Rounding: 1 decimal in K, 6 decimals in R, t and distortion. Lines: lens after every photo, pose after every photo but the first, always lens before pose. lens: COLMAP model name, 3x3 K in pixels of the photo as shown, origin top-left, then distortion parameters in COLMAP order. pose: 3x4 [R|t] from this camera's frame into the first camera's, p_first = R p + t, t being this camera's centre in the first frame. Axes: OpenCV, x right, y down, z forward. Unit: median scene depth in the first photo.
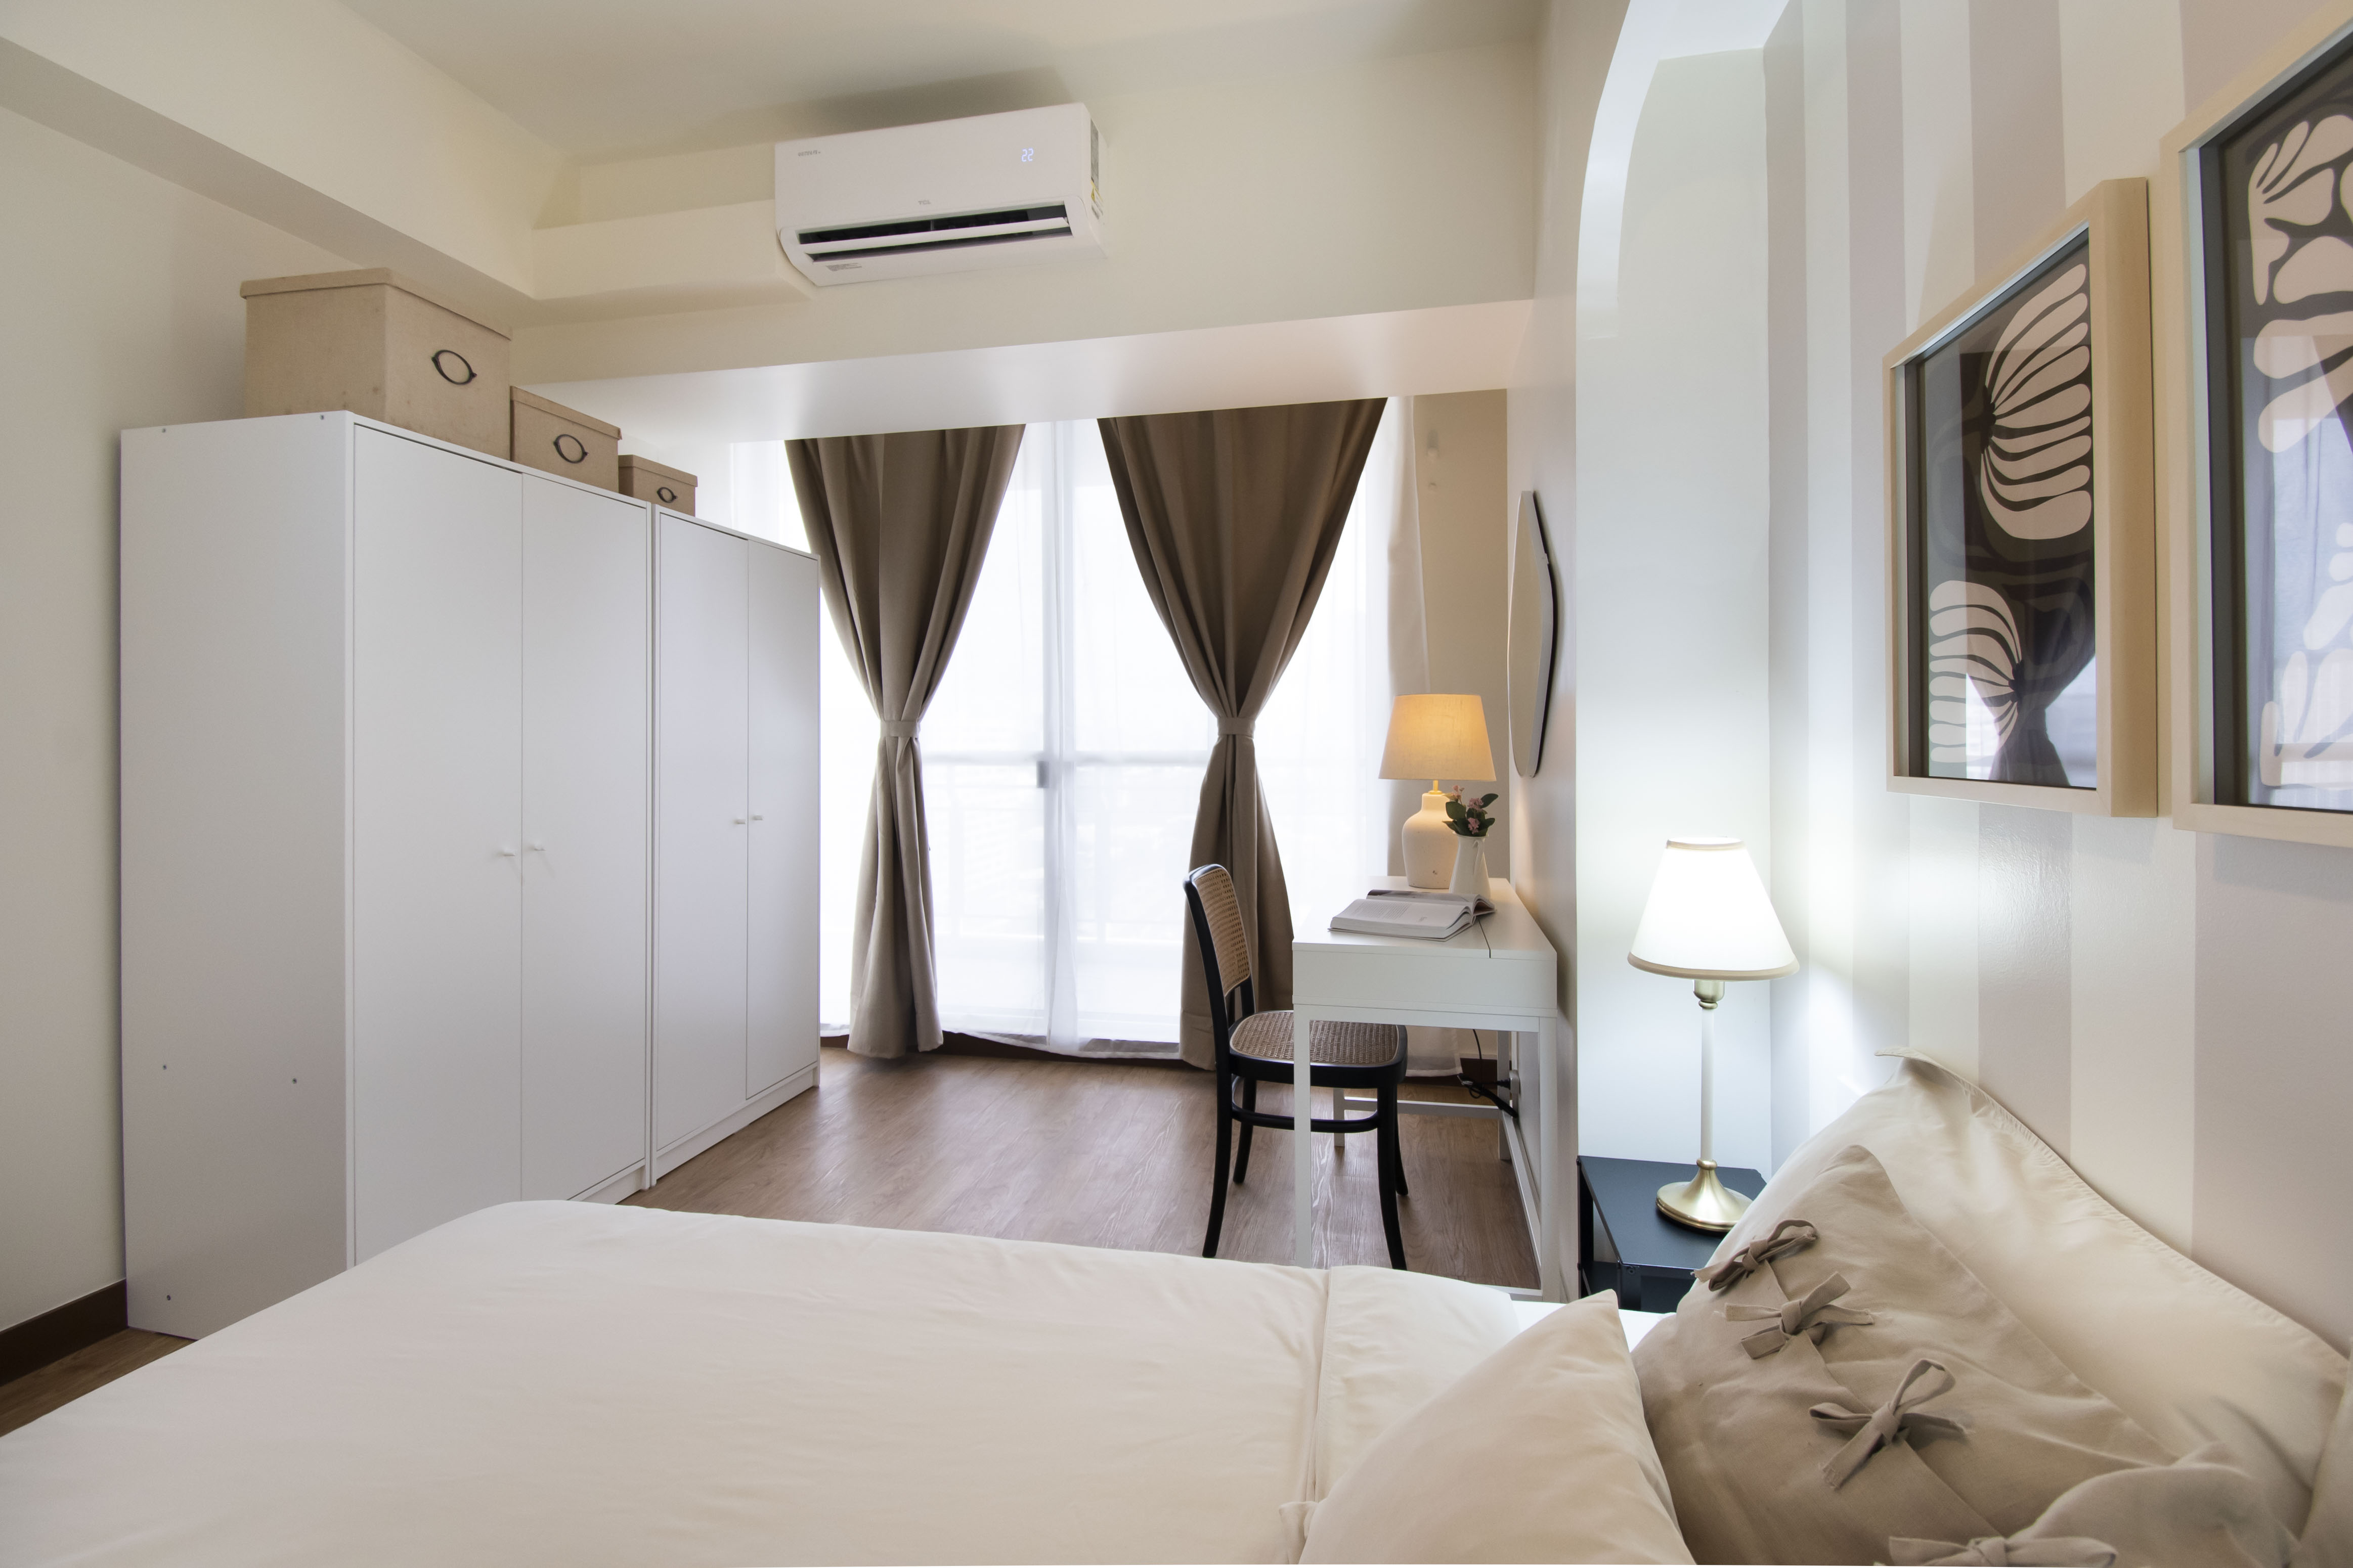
lens RADIAL K [[1042.4, 0, 1180.0], [0, 1042.4, 732.7], [0, 0, 1]] dist [0.001544, -0.019938]
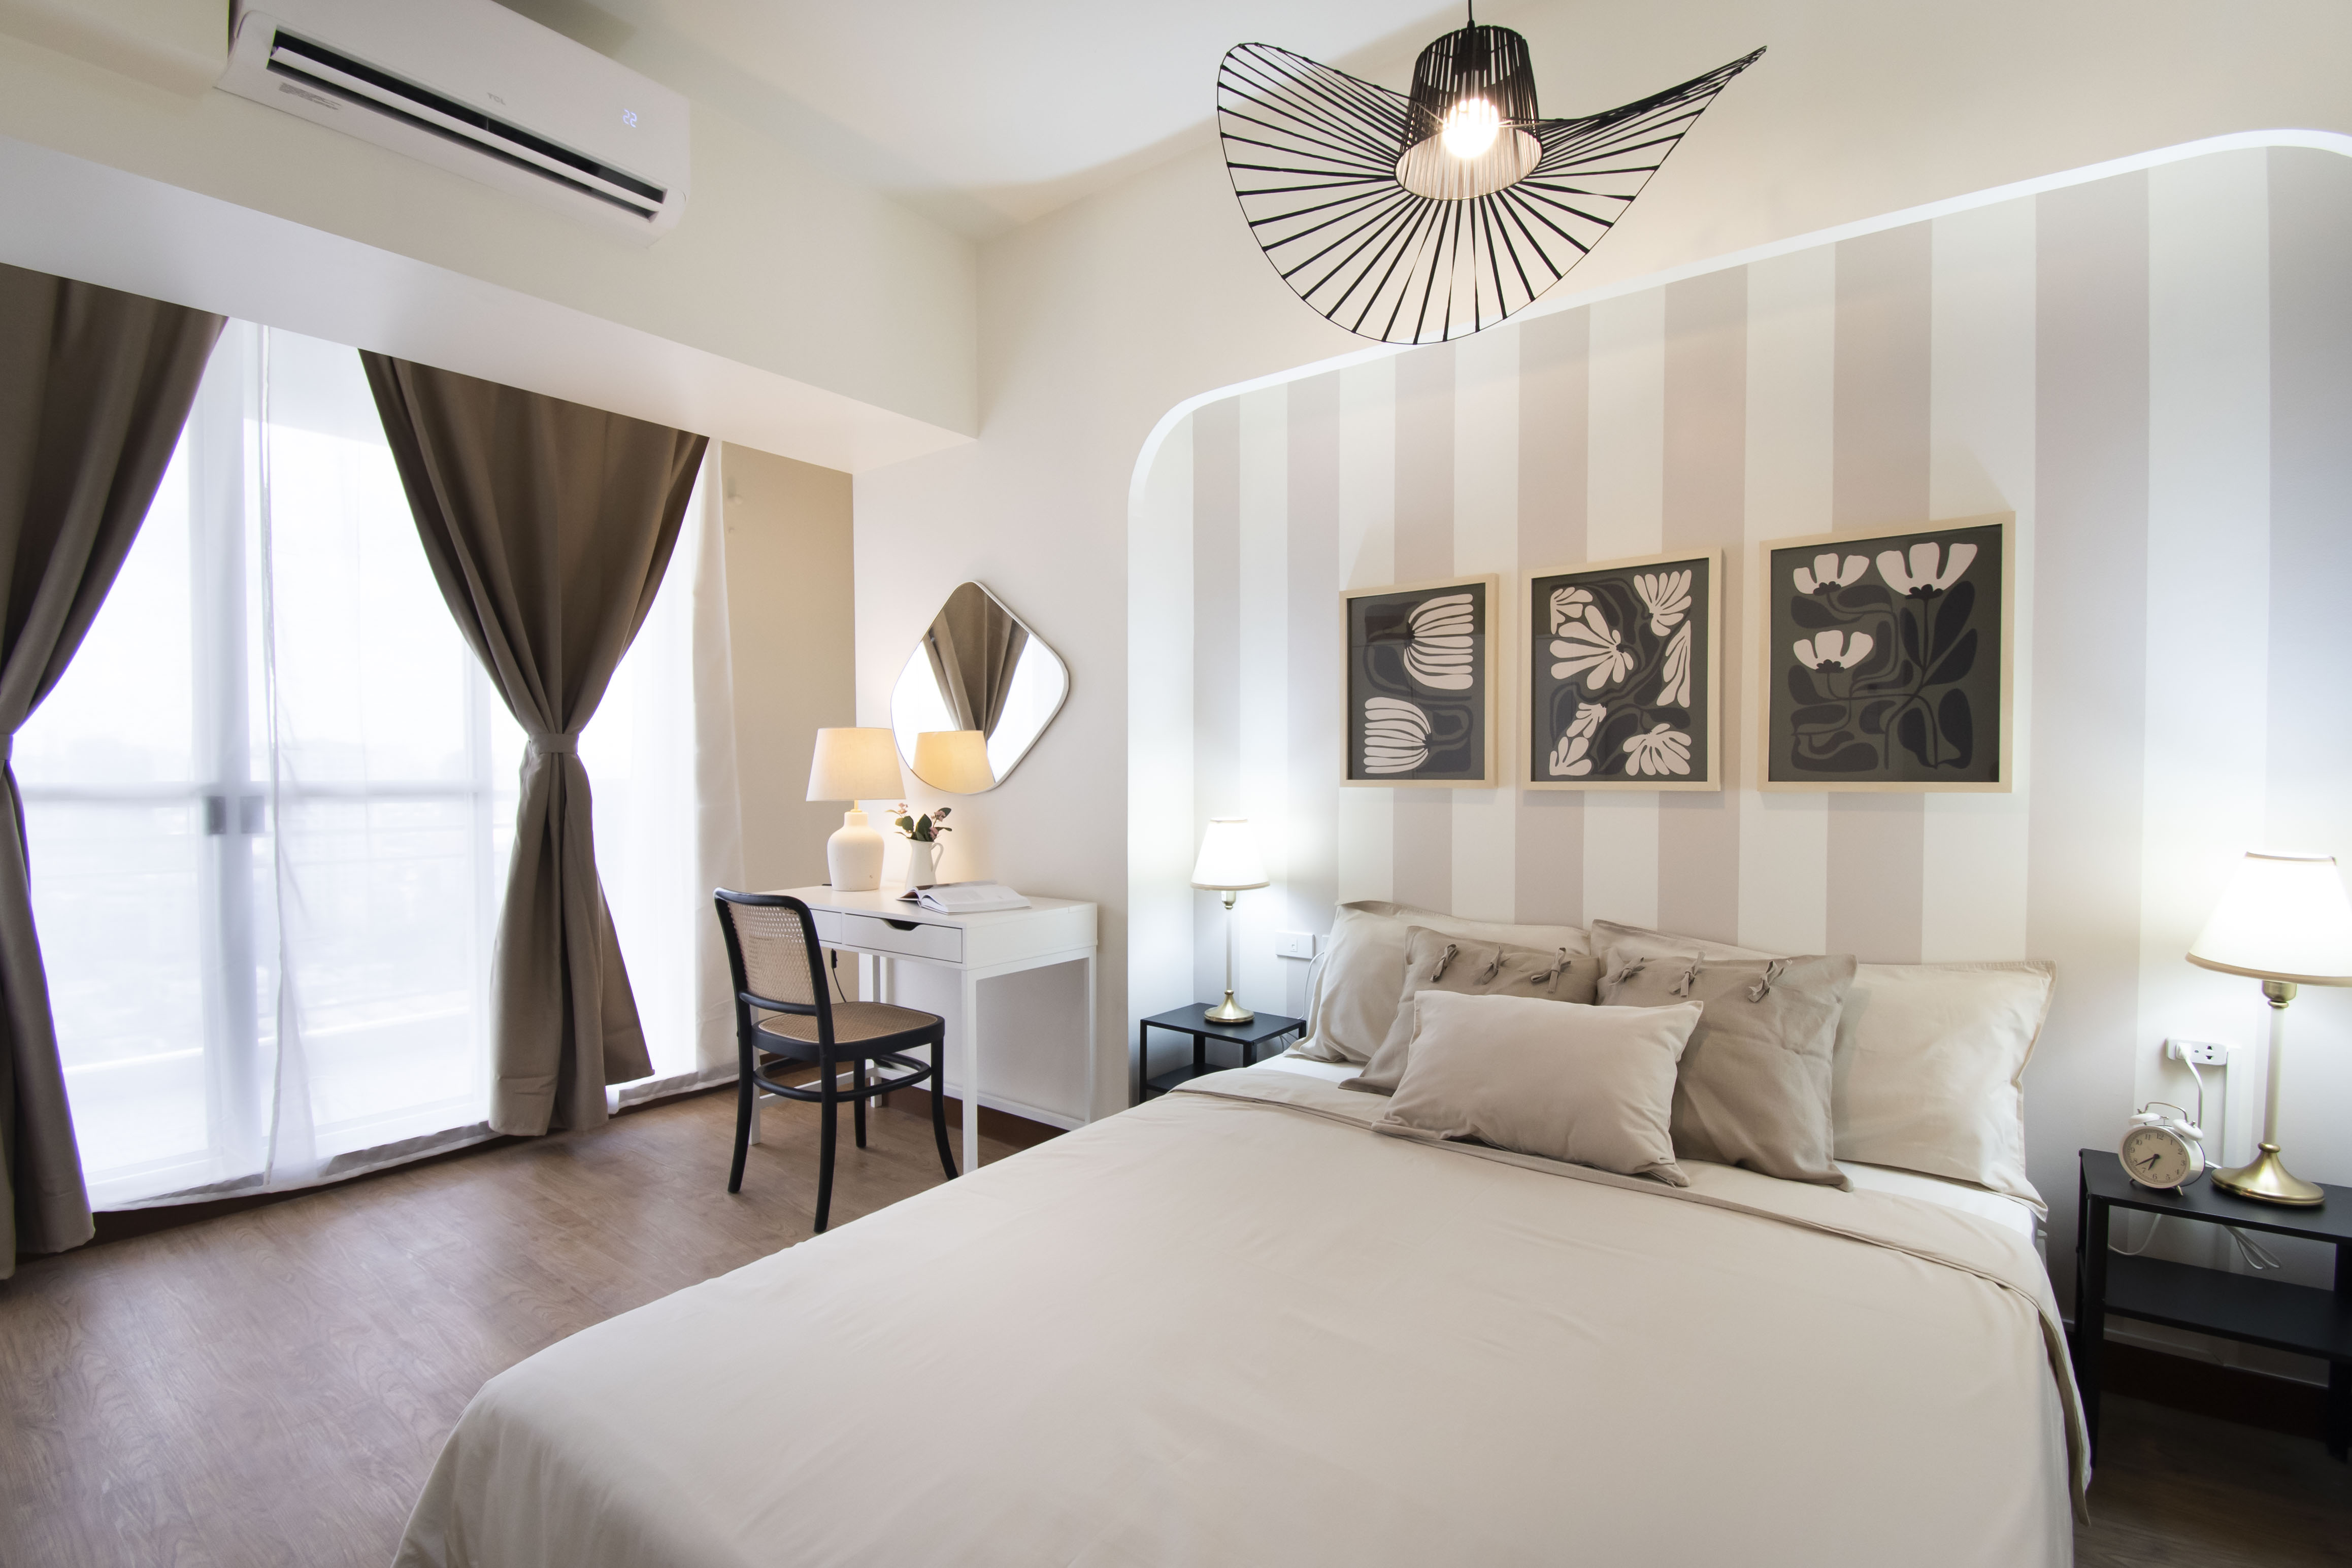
lens RADIAL K [[1055.6, 0, 1176.0], [0, 1055.6, 784.0], [0, 0, 1]] dist [0.014999, -0.022417]
pose [[0.434167, -0.013217, 0.900735, -0.538997], [-0.002851, 0.999867, 0.016046, 0.005740], [-0.900828, -0.009534, 0.434072, 0.117190]]
